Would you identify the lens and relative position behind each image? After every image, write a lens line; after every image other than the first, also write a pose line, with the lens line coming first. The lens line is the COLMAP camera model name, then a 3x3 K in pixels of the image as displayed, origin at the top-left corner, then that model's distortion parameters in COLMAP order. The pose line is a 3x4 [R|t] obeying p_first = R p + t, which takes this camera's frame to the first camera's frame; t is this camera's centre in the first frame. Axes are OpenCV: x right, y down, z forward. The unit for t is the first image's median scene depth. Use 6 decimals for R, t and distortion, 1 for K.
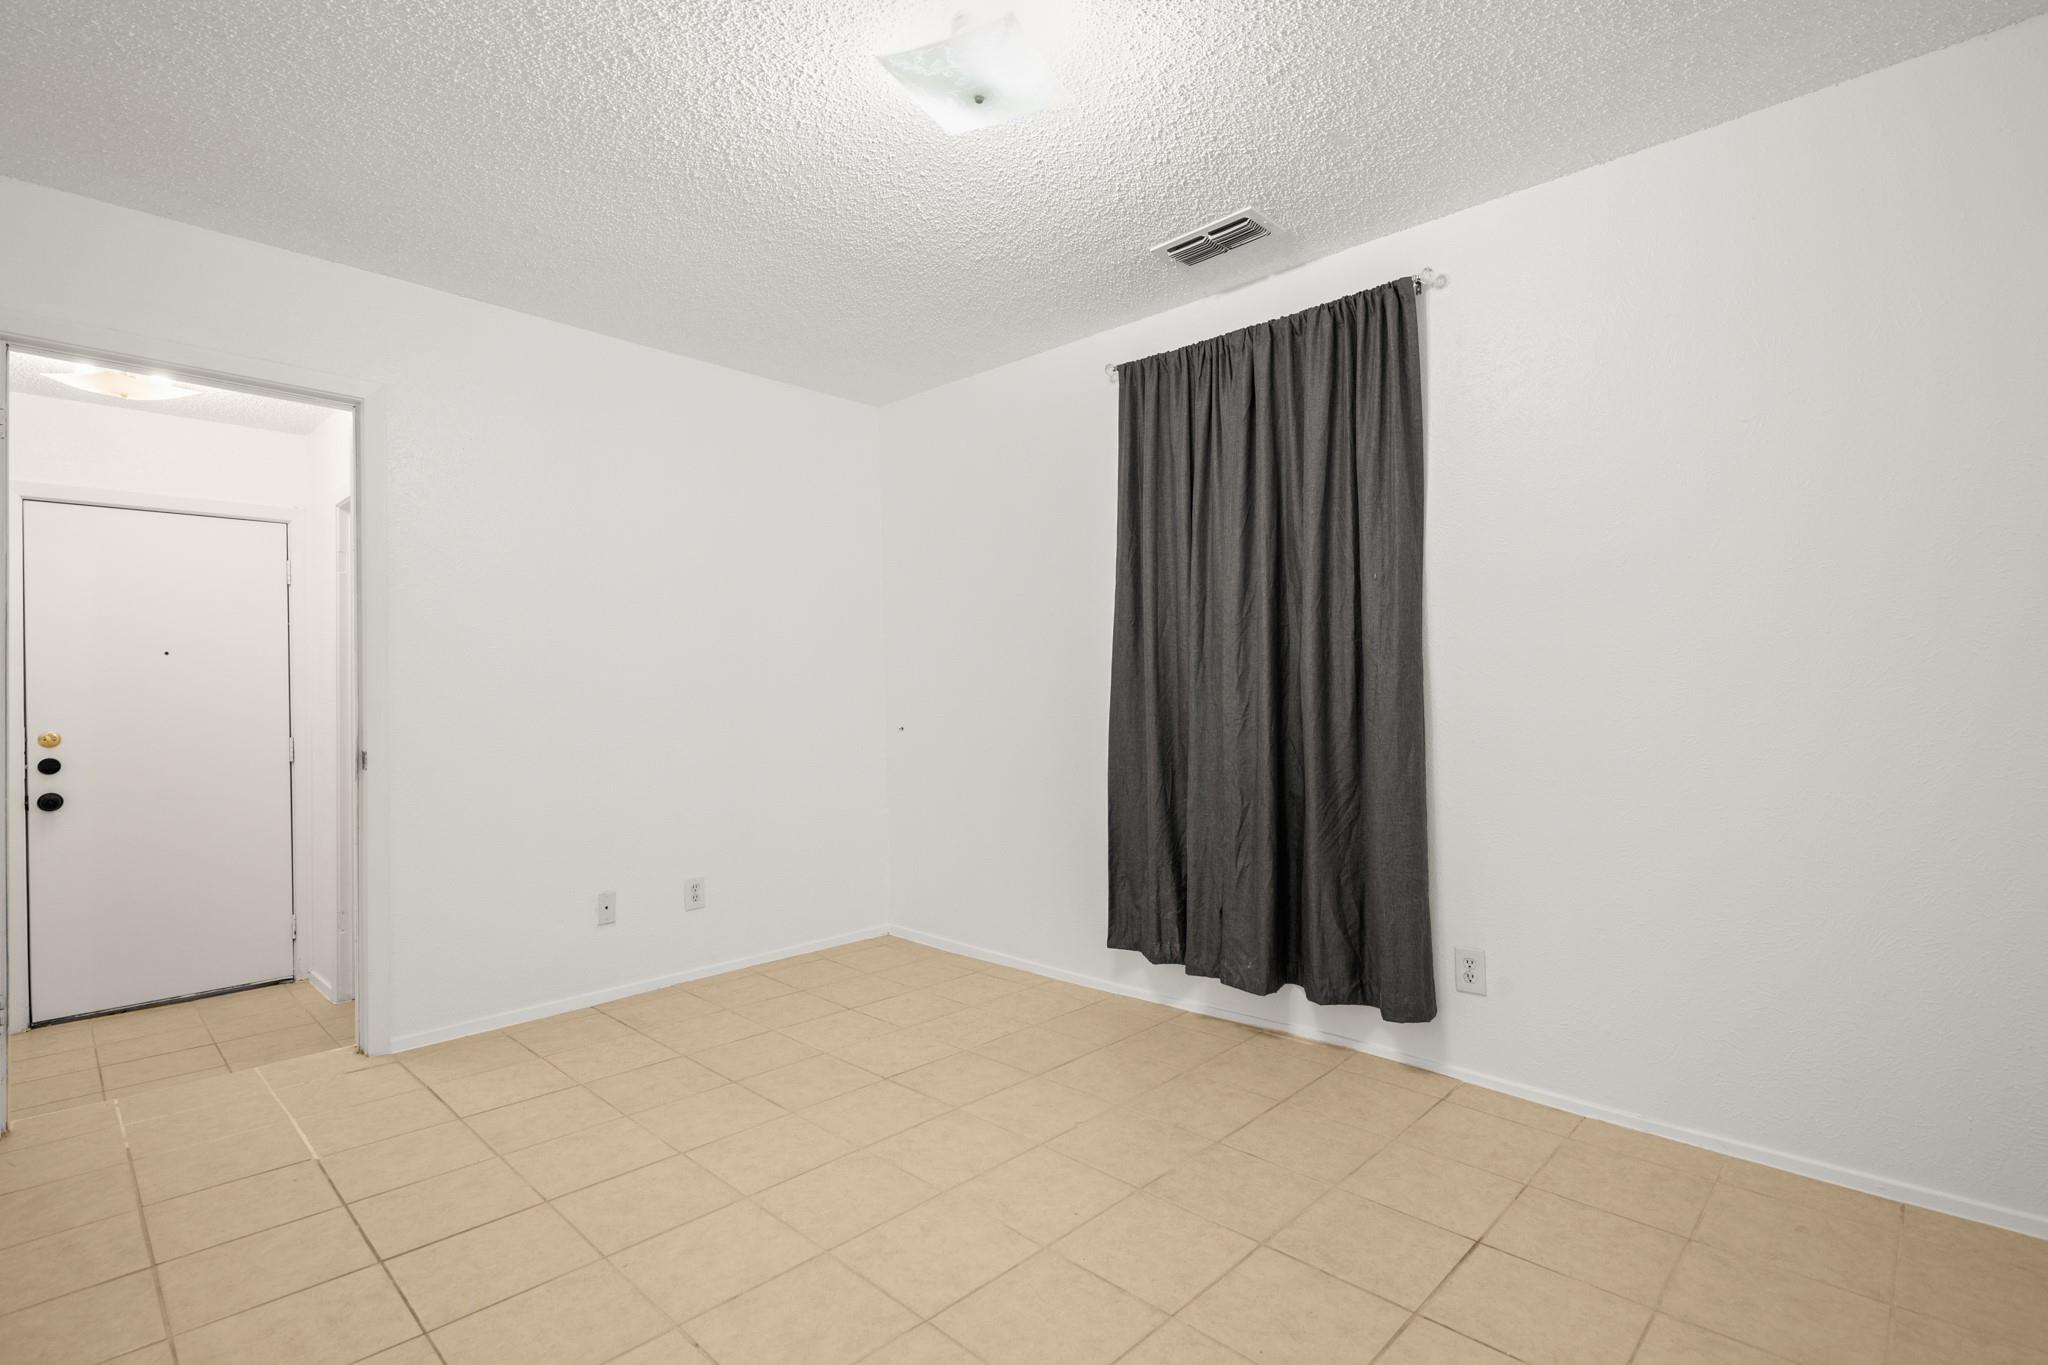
lens RADIAL K [[942.9, 0, 1041.7], [0, 942.9, 698.3], [0, 0, 1]] dist [0.001534, -0.000049]
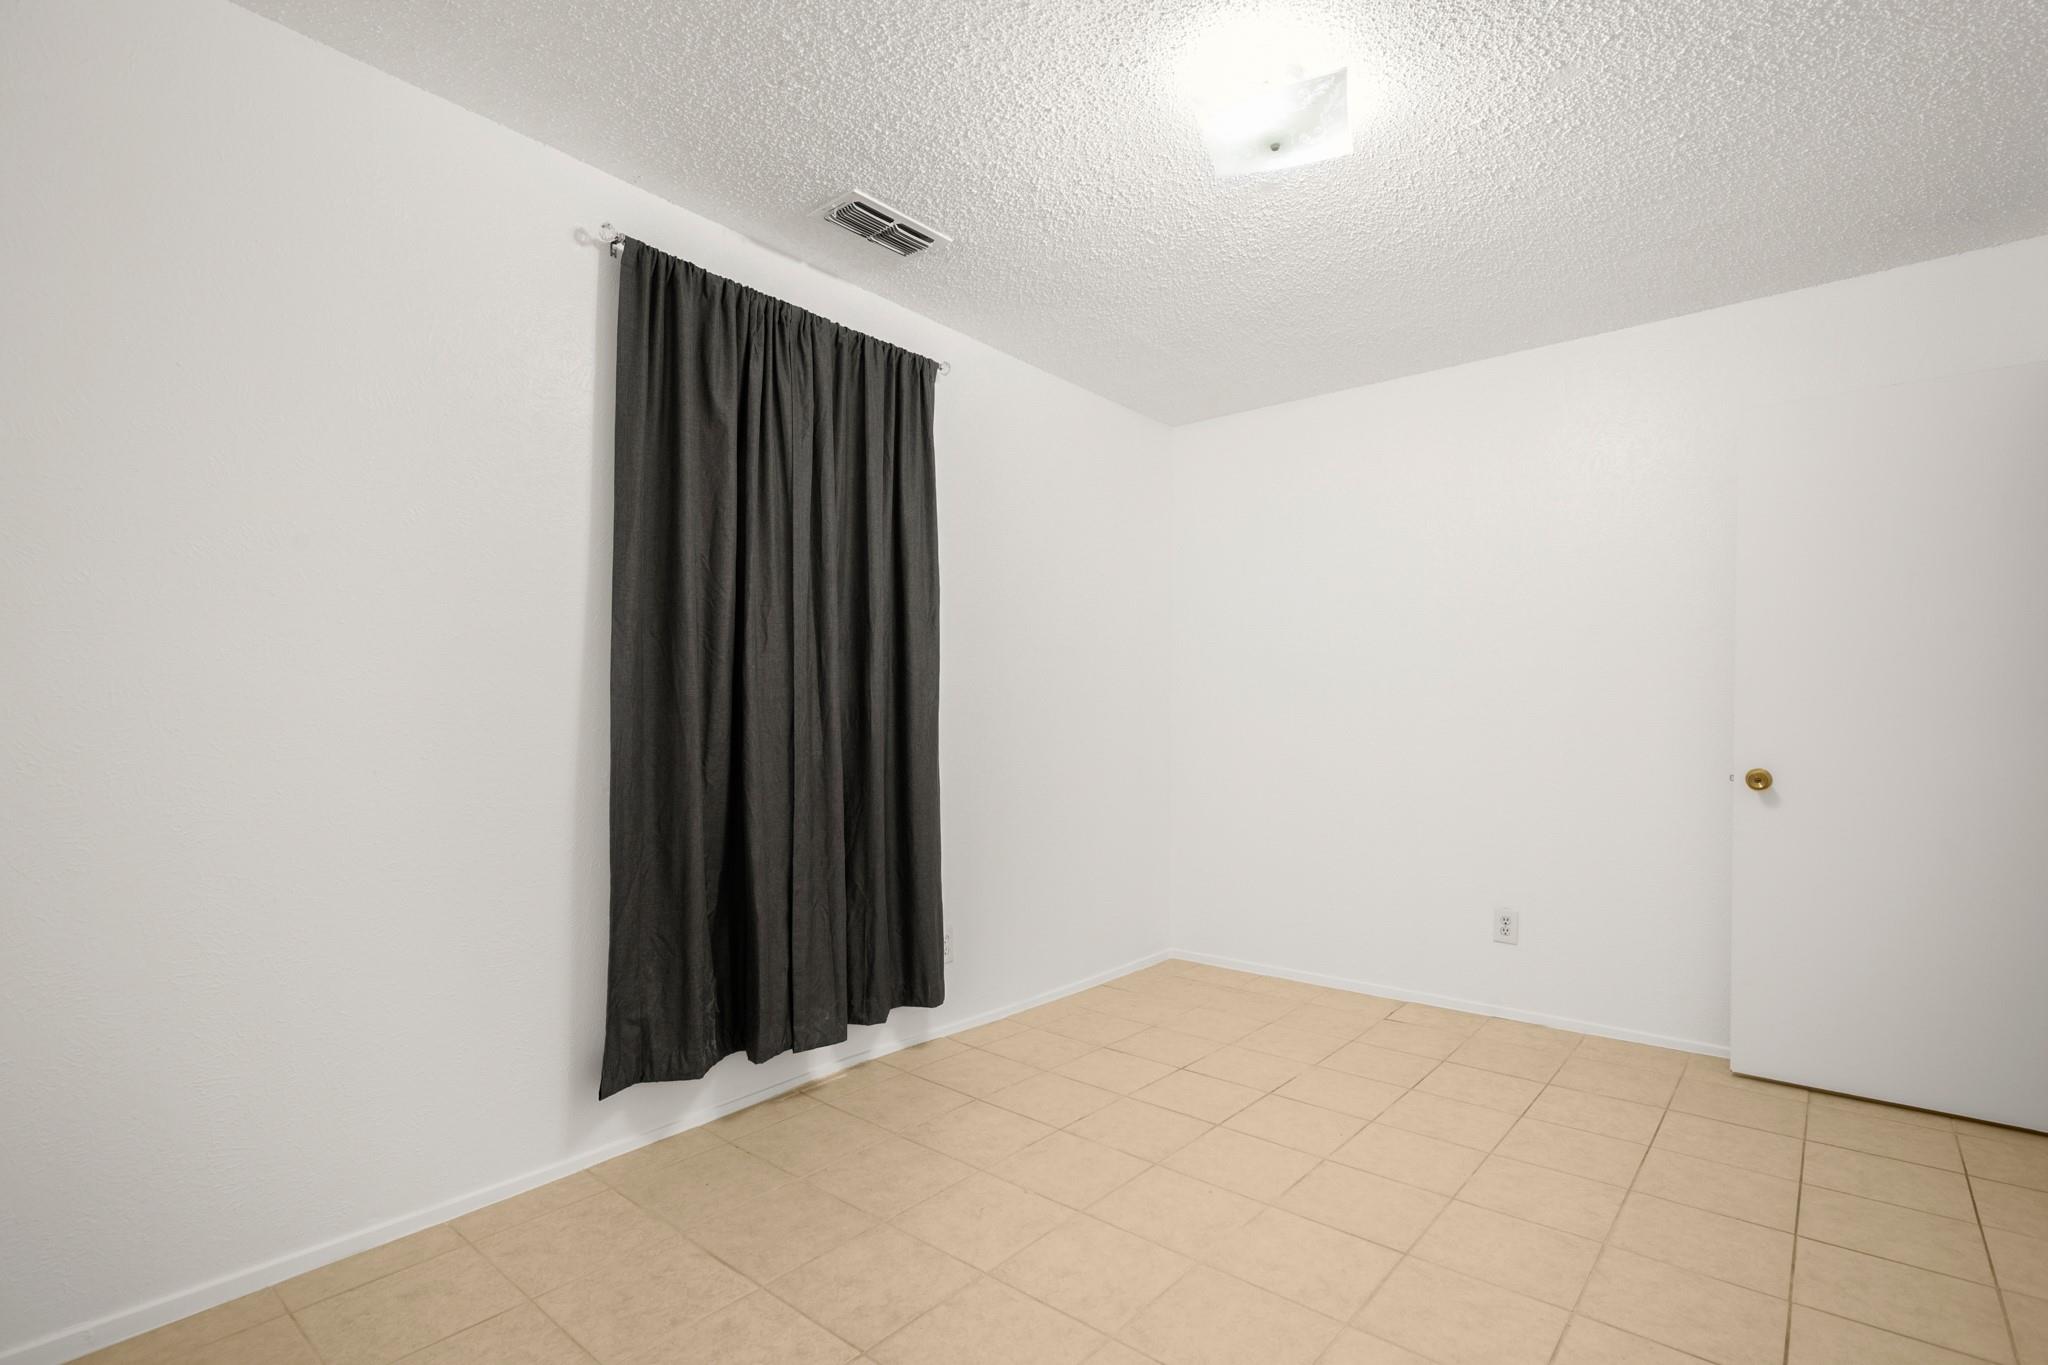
lens RADIAL K [[950.0, 0, 1045.0], [0, 950.0, 718.1], [0, 0, 1]] dist [-0.001585, -0.000258]
pose [[-0.046931, 0.009506, 0.998853, -0.725274], [0.005424, 0.999942, -0.009261, 0.006483], [-0.998883, 0.004983, -0.046980, 0.852276]]
